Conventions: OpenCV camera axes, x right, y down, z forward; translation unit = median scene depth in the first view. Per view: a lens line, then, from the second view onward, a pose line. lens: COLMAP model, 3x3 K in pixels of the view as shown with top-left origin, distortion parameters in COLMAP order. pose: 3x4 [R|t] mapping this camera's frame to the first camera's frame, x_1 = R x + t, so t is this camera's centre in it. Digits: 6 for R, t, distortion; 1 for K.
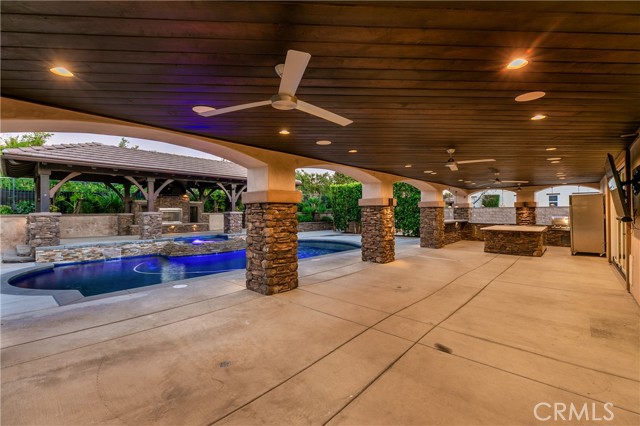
lens RADIAL K [[283.4, 0, 321.4], [0, 283.4, 211.8], [0, 0, 1]] dist [0.002993, 0.000110]
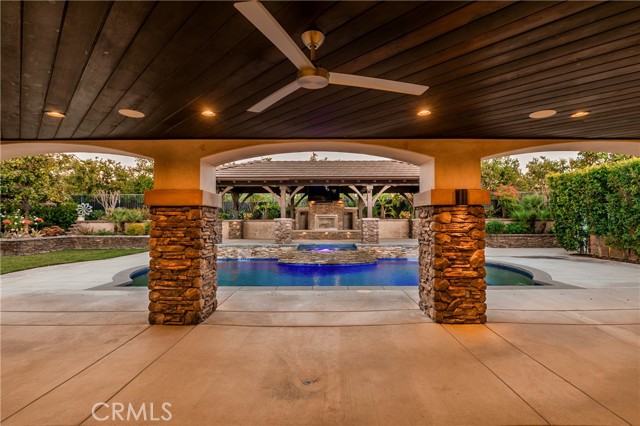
lens RADIAL K [[303.4, 0, 320.0], [0, 303.4, 213.0], [0, 0, 1]] dist [-0.001740, -0.000061]
pose [[0.667296, -0.012614, -0.744686, 0.382730], [-0.000267, 0.999852, -0.017175, 0.000553], [0.744793, 0.011659, 0.667194, 0.396833]]
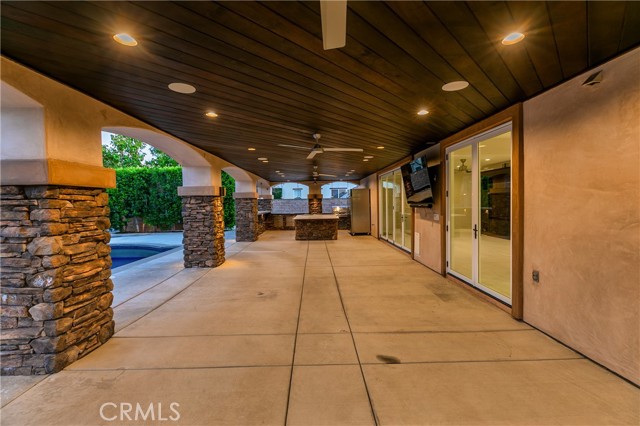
lens RADIAL K [[283.4, 0, 321.4], [0, 283.4, 211.8], [0, 0, 1]] dist [0.002993, 0.000110]
pose [[0.726932, -0.030262, 0.686042, -0.091846], [0.011813, 0.999432, 0.031569, 0.001745], [-0.686607, -0.014844, 0.726877, 0.163319]]
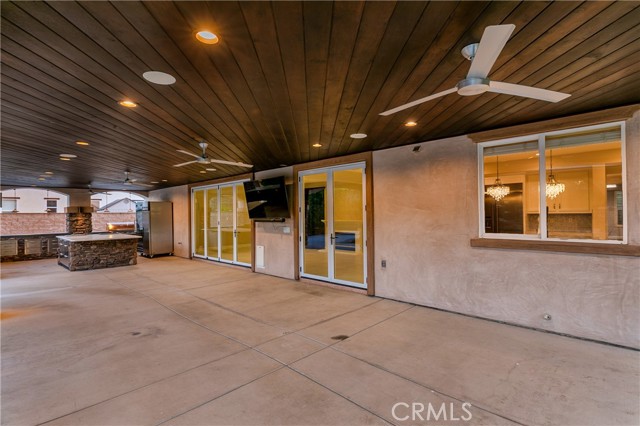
lens RADIAL K [[308.9, 0, 320.2], [0, 308.9, 212.9], [0, 0, 1]] dist [0.000026, -0.000237]
pose [[0.029398, 0.010301, 0.999515, -0.244460], [0.011303, 0.999880, -0.010637, 0.002334], [-0.999504, 0.011610, 0.029278, 0.324206]]
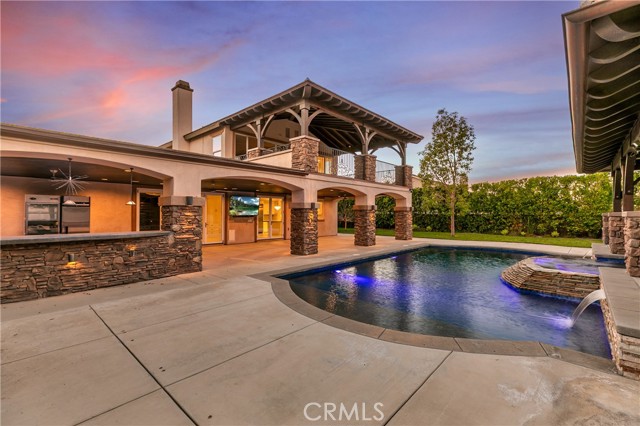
lens RADIAL K [[283.4, 0, 321.4], [0, 283.4, 211.8], [0, 0, 1]] dist [0.002993, 0.000110]
pose [[-0.999995, -0.000566, 0.003037, 0.114486], [-0.000593, 0.999961, -0.008808, 0.002744], [-0.003032, -0.008810, -0.999957, 1.902149]]
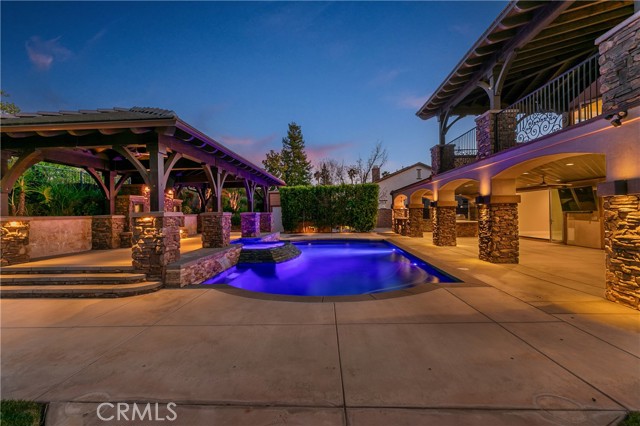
lens RADIAL K [[283.4, 0, 321.4], [0, 283.4, 211.8], [0, 0, 1]] dist [0.002993, 0.000110]
pose [[0.776260, -0.003219, 0.630405, -0.997911], [0.009222, 0.999938, -0.006249, 0.008002], [-0.630346, 0.010664, 0.776241, 0.241876]]
